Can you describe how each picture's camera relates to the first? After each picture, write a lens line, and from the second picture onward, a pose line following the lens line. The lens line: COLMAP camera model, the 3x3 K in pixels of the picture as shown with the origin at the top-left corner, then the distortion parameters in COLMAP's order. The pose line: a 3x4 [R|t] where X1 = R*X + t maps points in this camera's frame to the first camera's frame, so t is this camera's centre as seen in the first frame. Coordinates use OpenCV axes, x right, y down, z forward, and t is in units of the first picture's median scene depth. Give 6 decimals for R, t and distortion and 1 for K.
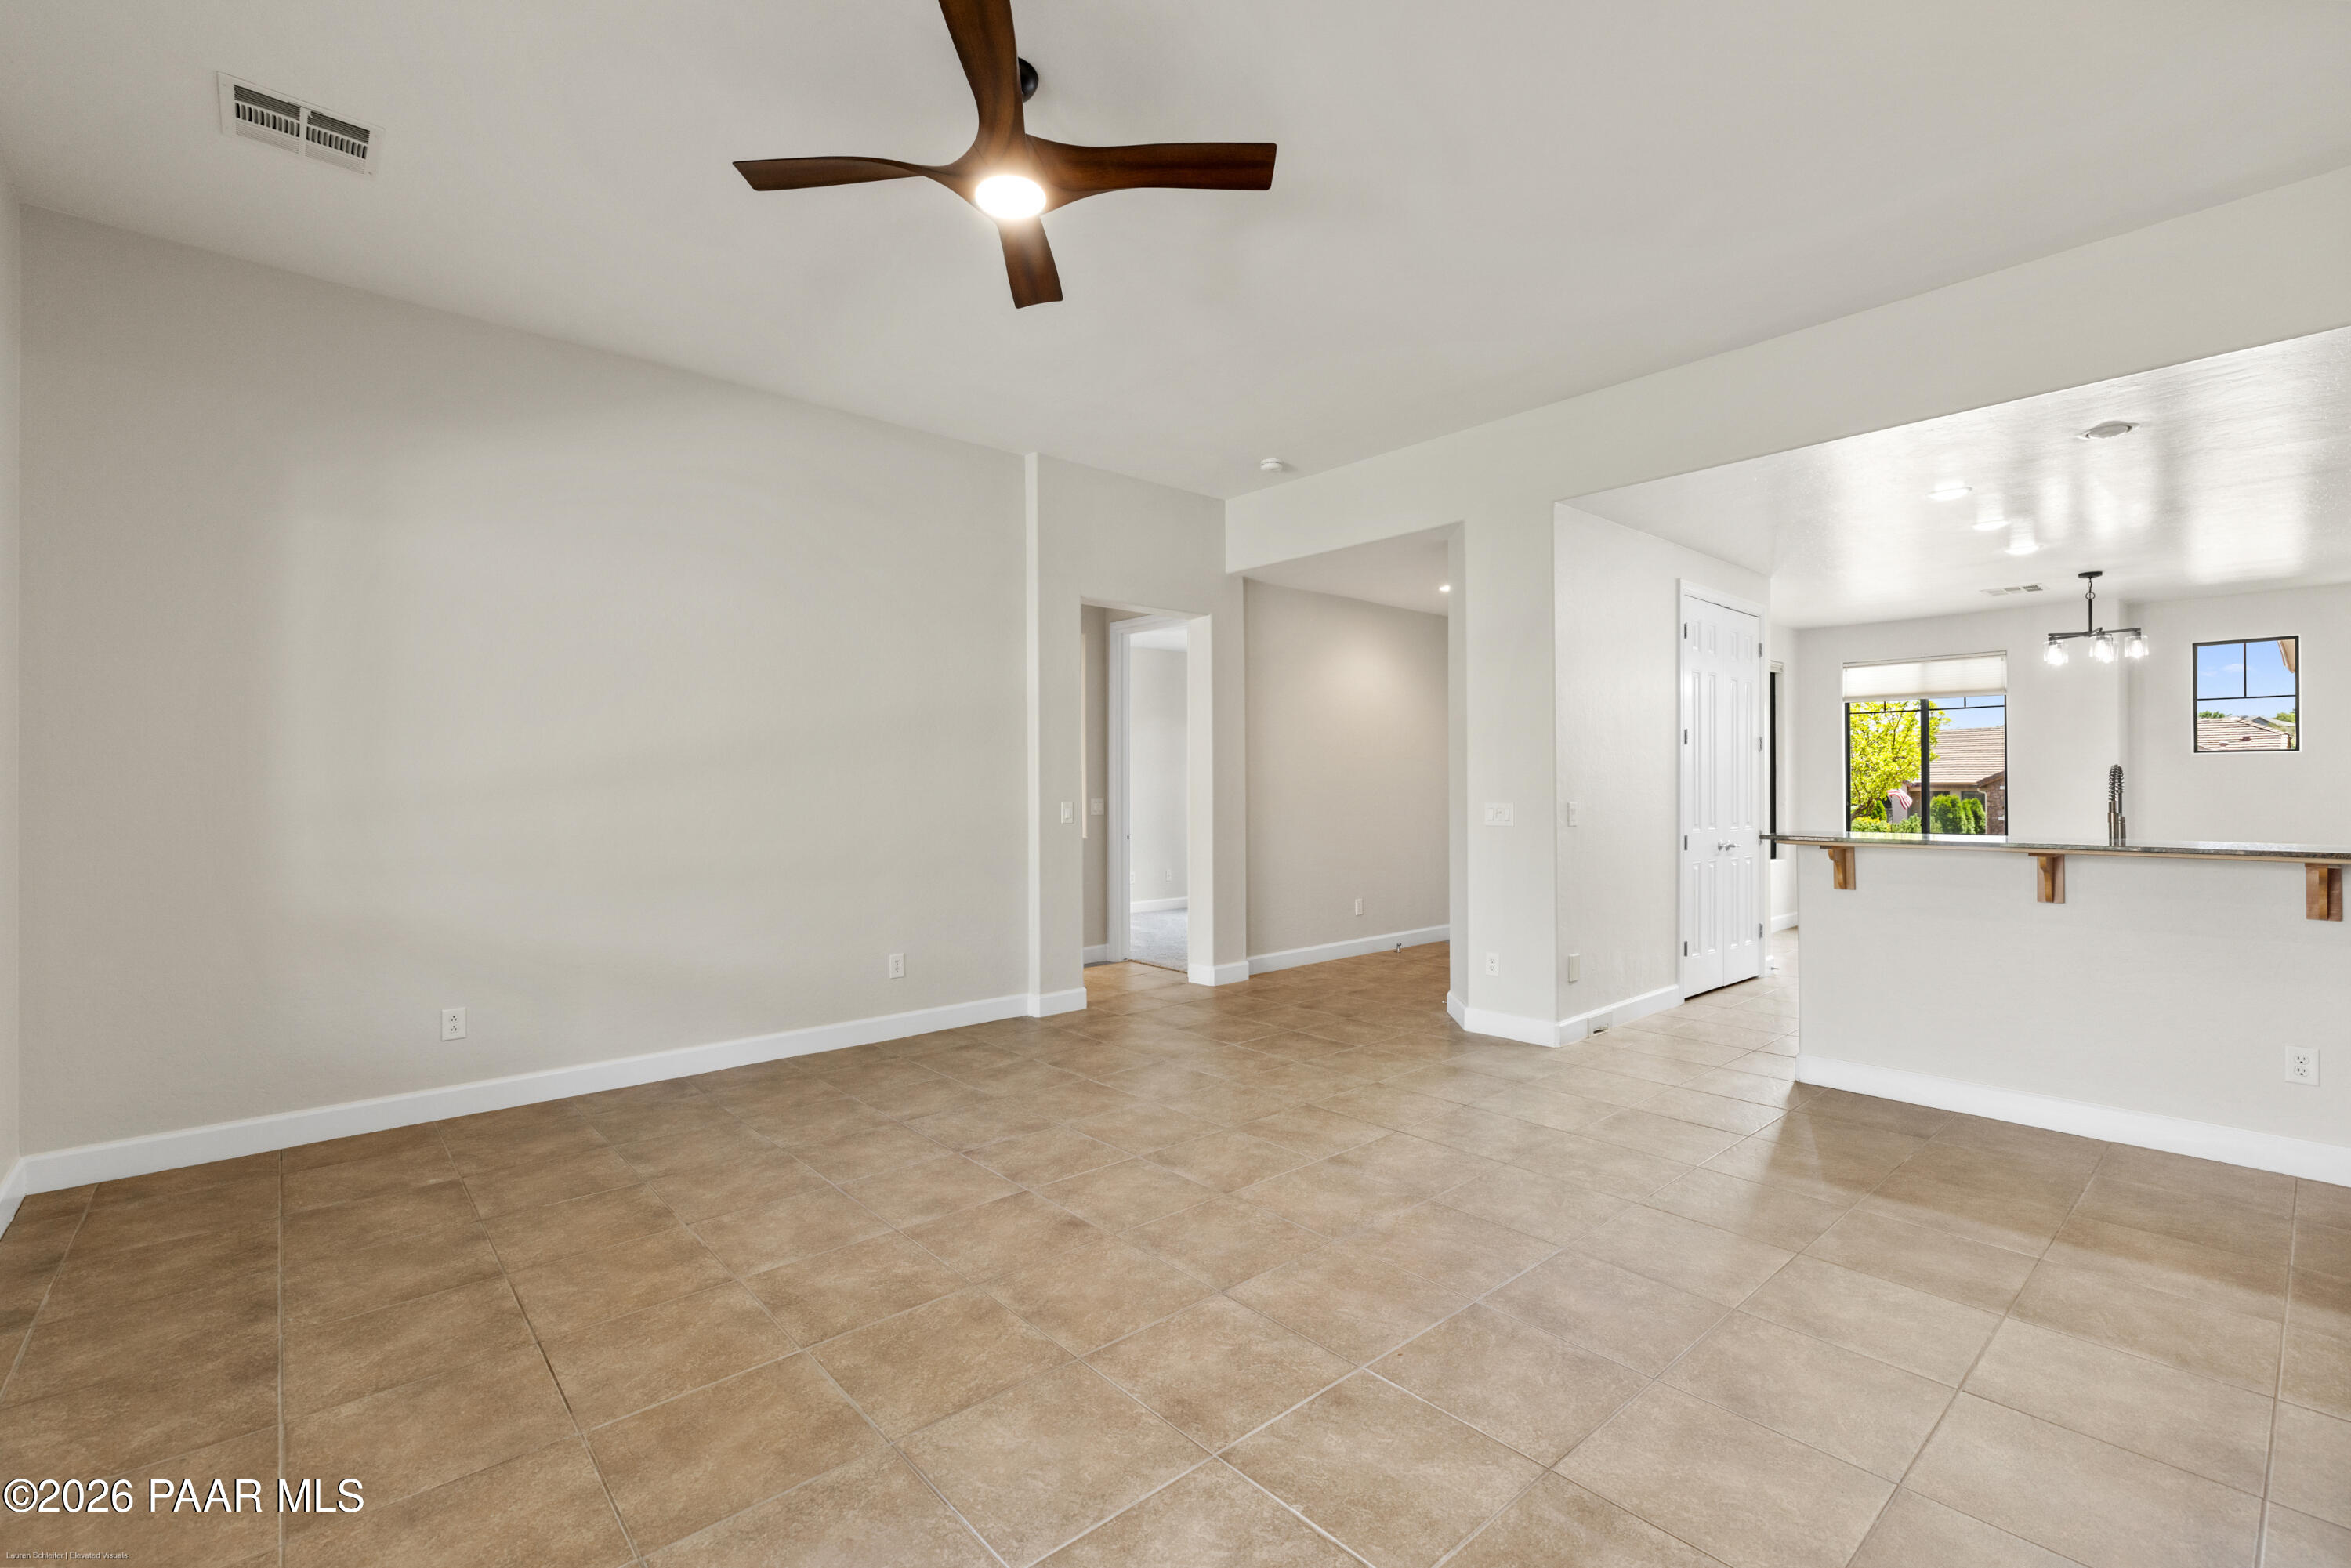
lens RADIAL K [[1034.2, 0, 1182.4], [0, 1034.2, 797.4], [0, 0, 1]] dist [-0.001419, 0.001276]
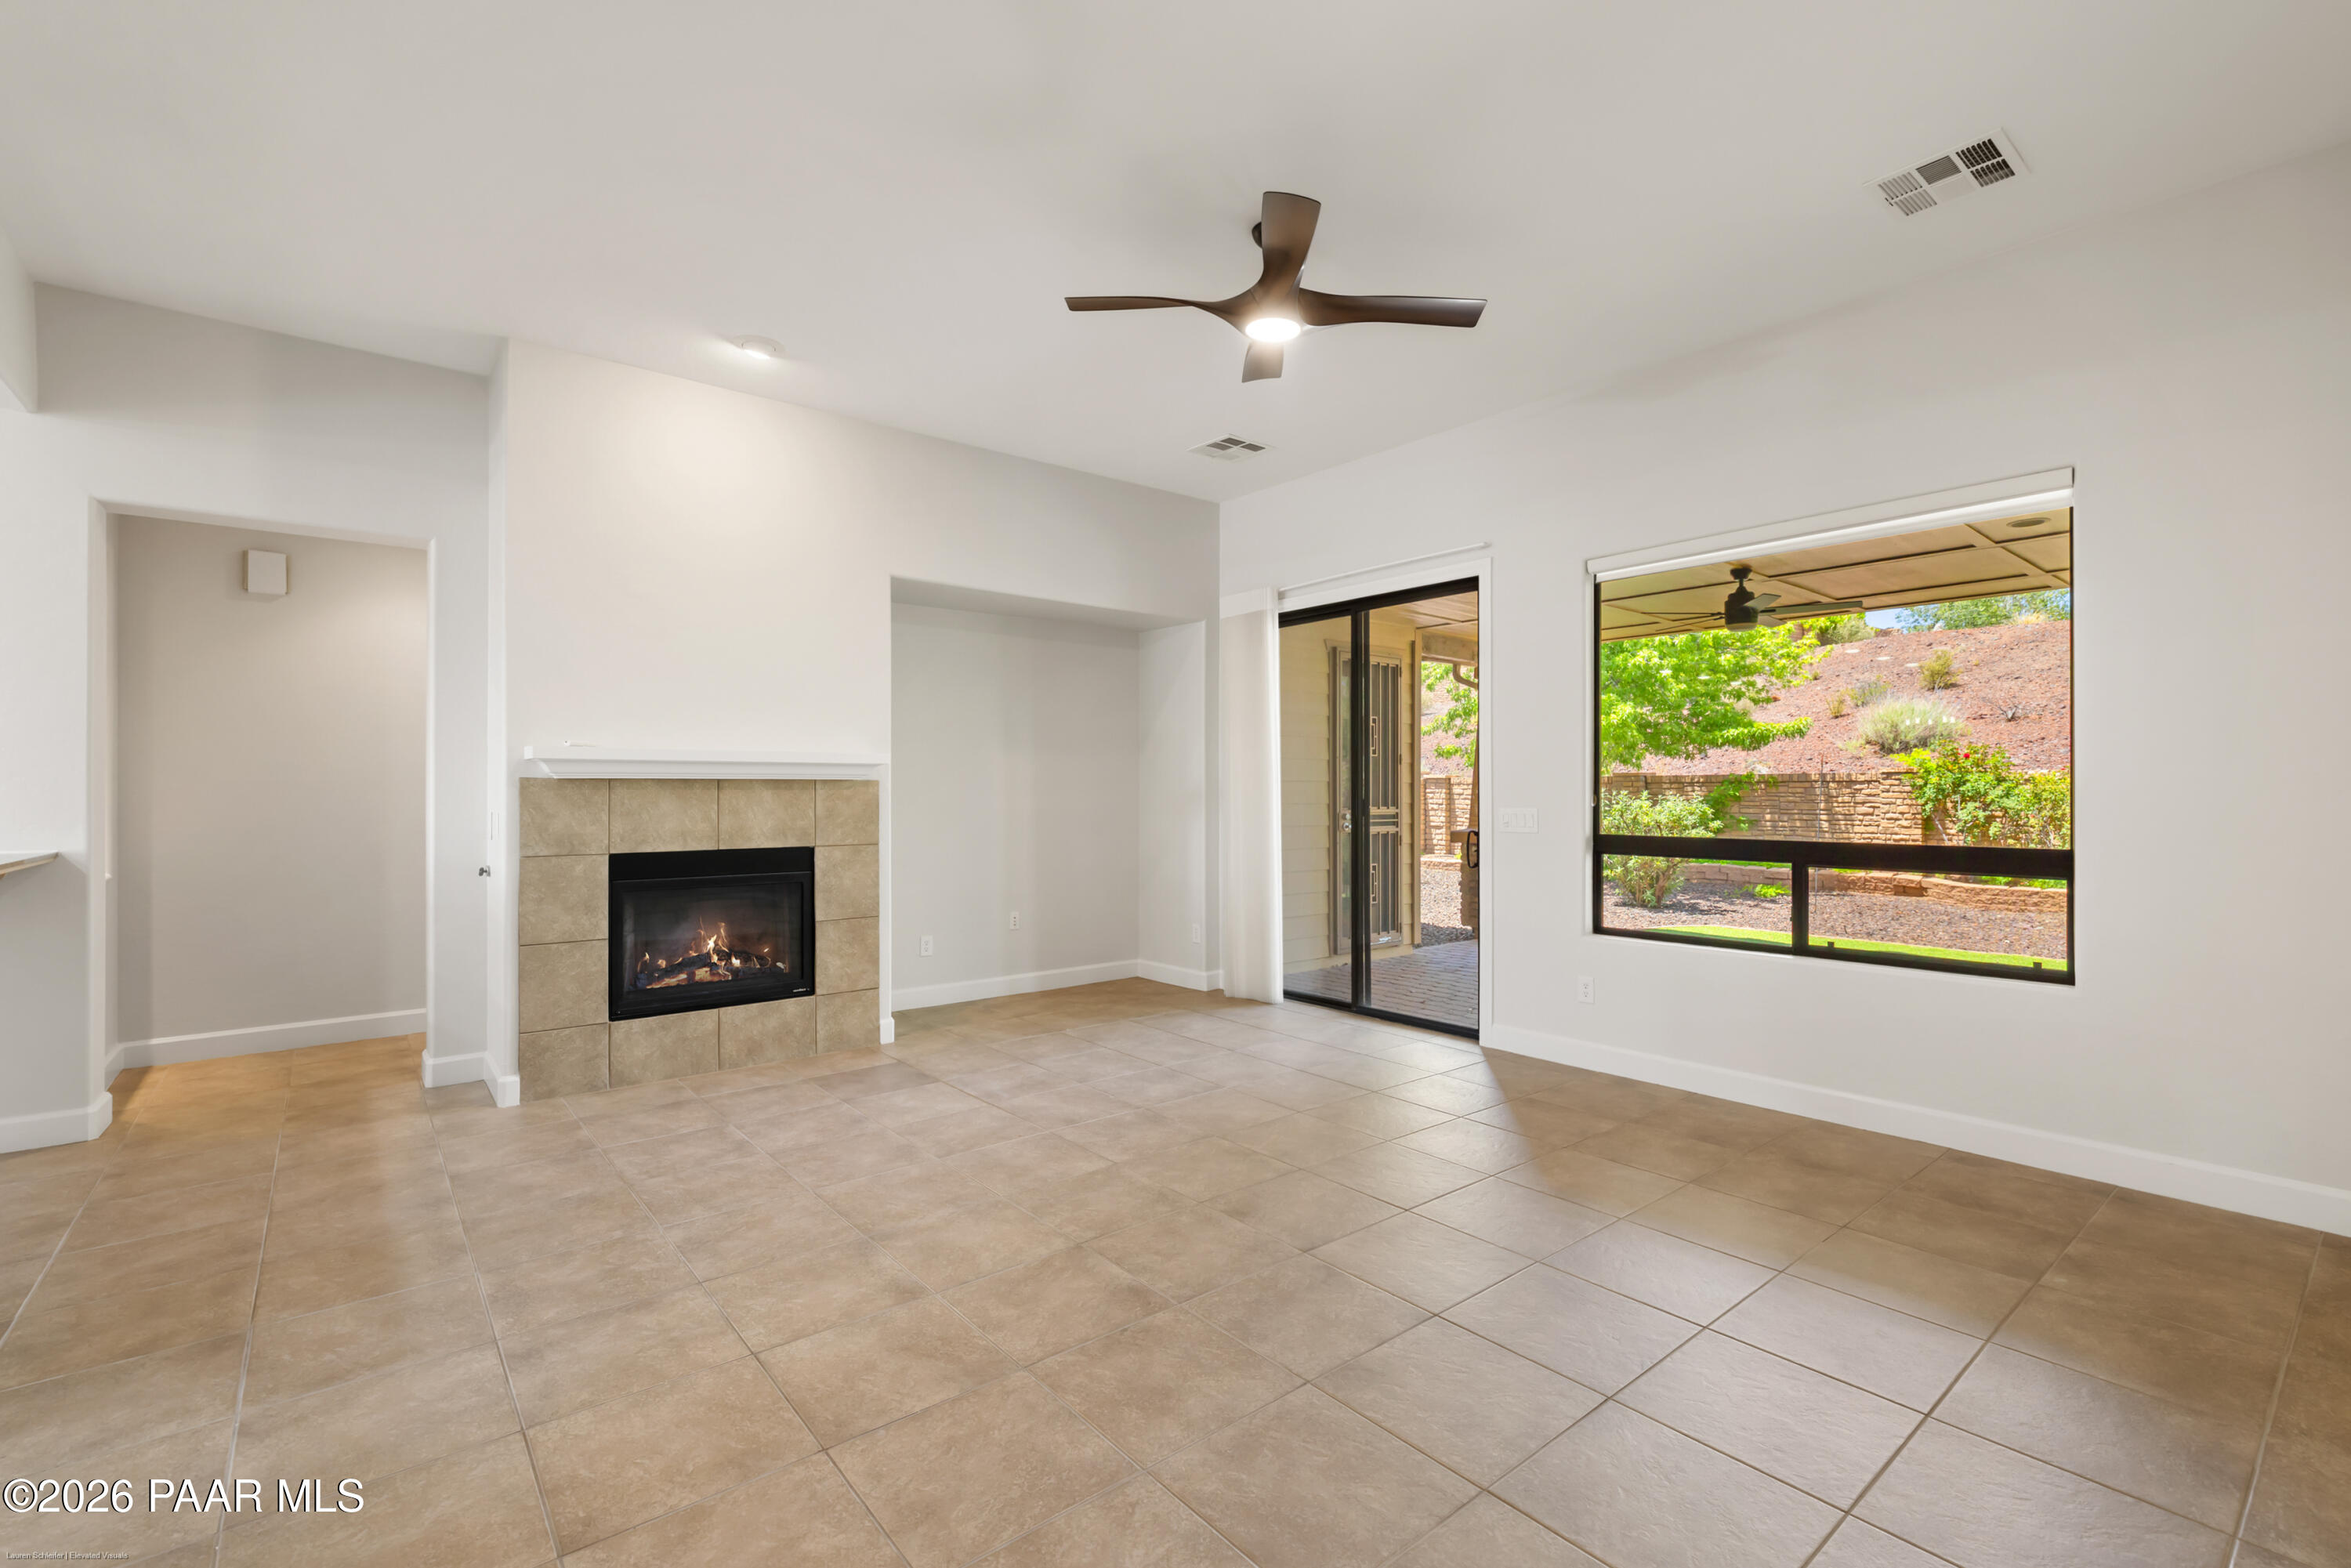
lens RADIAL K [[1034.2, 0, 1182.4], [0, 1034.2, 797.4], [0, 0, 1]] dist [-0.001419, 0.001276]
pose [[-0.999106, 0.005693, 0.041886, -0.096256], [0.006418, 0.999832, 0.017188, -0.022478], [-0.041781, 0.017441, -0.998975, 2.092951]]
